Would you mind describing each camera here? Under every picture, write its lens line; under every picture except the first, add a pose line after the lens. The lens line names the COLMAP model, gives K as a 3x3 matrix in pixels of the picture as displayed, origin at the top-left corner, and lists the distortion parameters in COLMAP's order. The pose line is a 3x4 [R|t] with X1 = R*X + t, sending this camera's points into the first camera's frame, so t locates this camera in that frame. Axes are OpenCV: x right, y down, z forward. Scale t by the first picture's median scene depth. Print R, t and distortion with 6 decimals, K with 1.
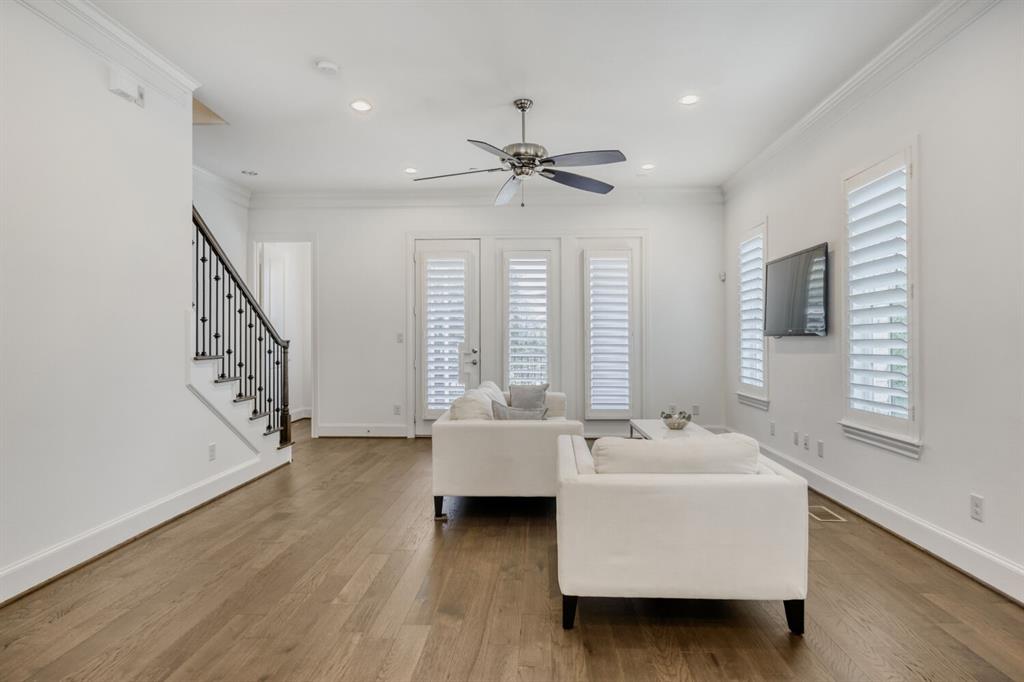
lens RADIAL K [[567.6, 0, 516.3], [0, 567.6, 339.6], [0, 0, 1]] dist [-0.005825, -0.000803]
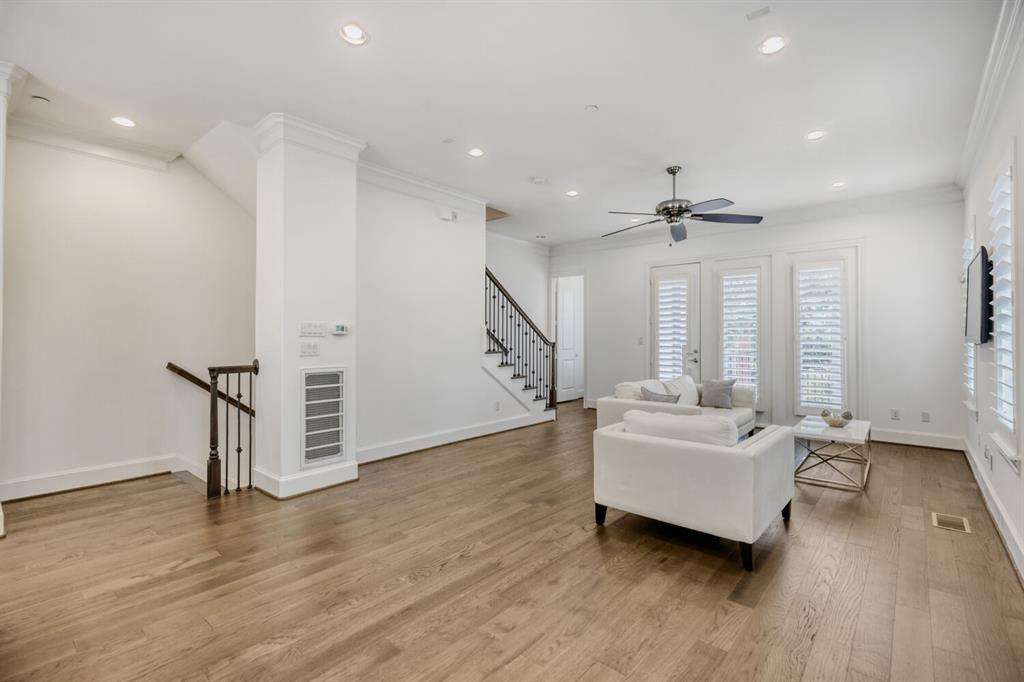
lens RADIAL K [[470.0, 0, 510.4], [0, 470.0, 337.3], [0, 0, 1]] dist [0.000048, 0.000434]
pose [[0.781776, 0.001706, -0.623558, 0.387251], [-0.004080, 0.999989, -0.002379, -0.011321], [0.623547, 0.004404, 0.781774, -0.112148]]
